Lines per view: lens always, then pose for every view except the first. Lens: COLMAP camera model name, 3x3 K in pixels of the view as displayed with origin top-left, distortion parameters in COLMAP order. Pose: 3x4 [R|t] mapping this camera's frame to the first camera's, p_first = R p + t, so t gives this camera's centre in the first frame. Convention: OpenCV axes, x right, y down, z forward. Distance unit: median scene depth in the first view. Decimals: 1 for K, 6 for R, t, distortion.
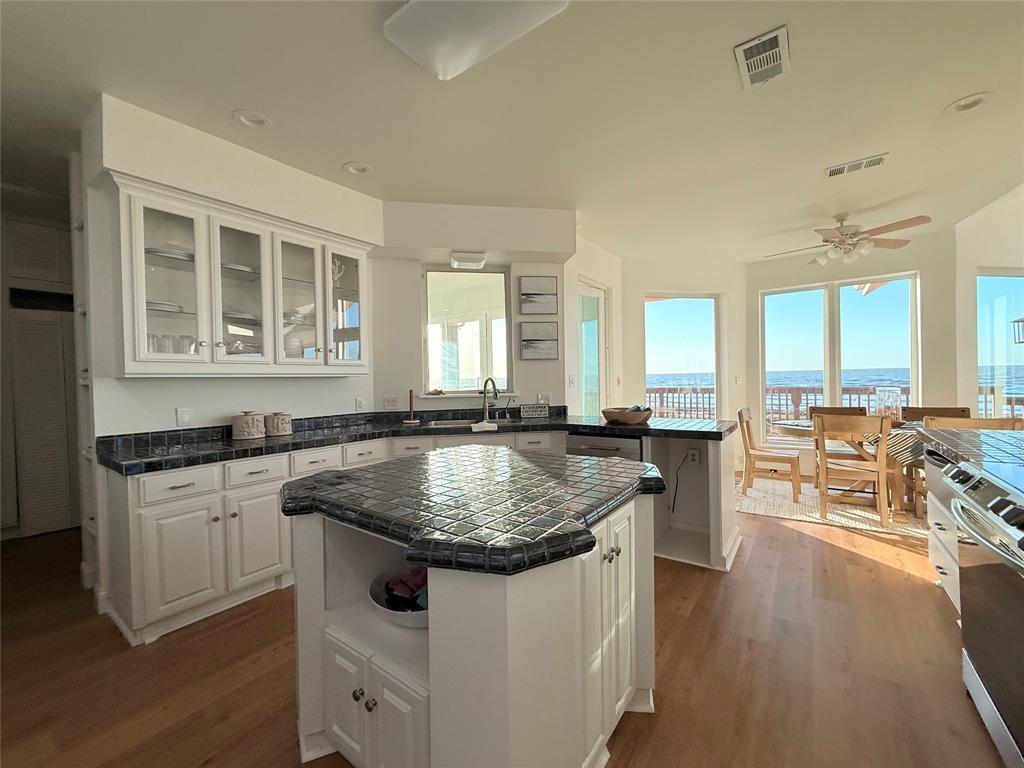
lens RADIAL K [[411.3, 0, 506.0], [0, 411.3, 384.6], [0, 0, 1]] dist [0.001979, 0.000148]
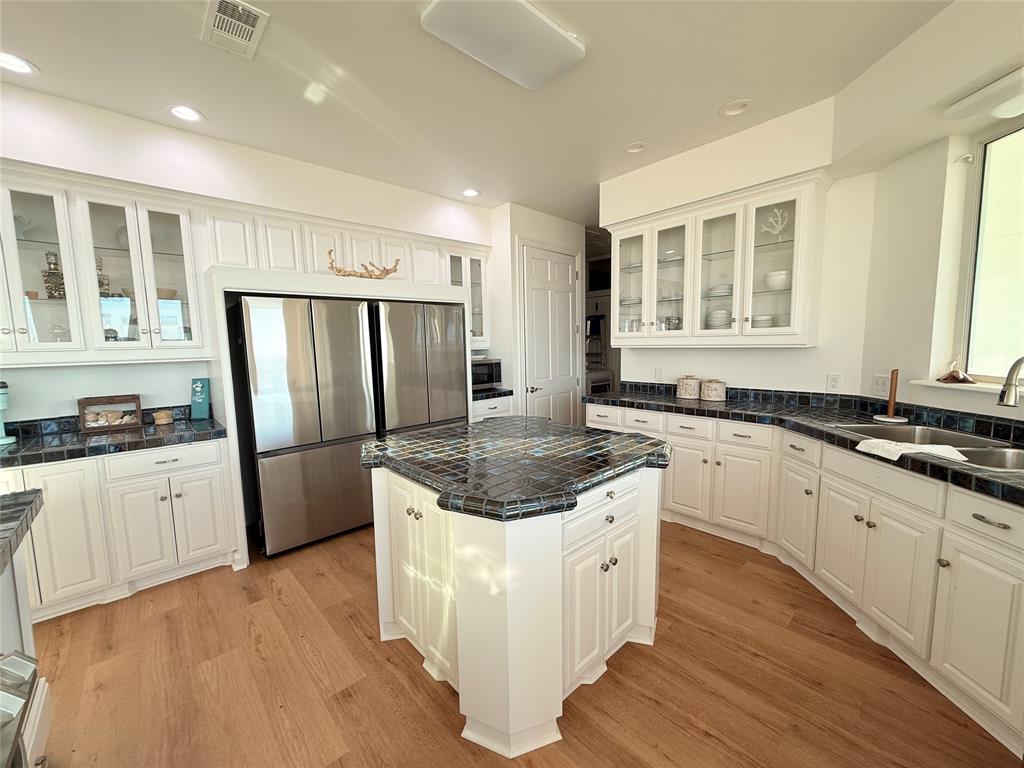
lens RADIAL K [[411.3, 0, 511.0], [0, 411.3, 386.9], [0, 0, 1]] dist [0.001979, 0.000148]
pose [[-0.183170, 0.117803, -0.975997, 0.626646], [-0.001069, 0.992770, 0.120028, -0.046873], [0.983081, 0.023029, -0.181720, 0.700531]]
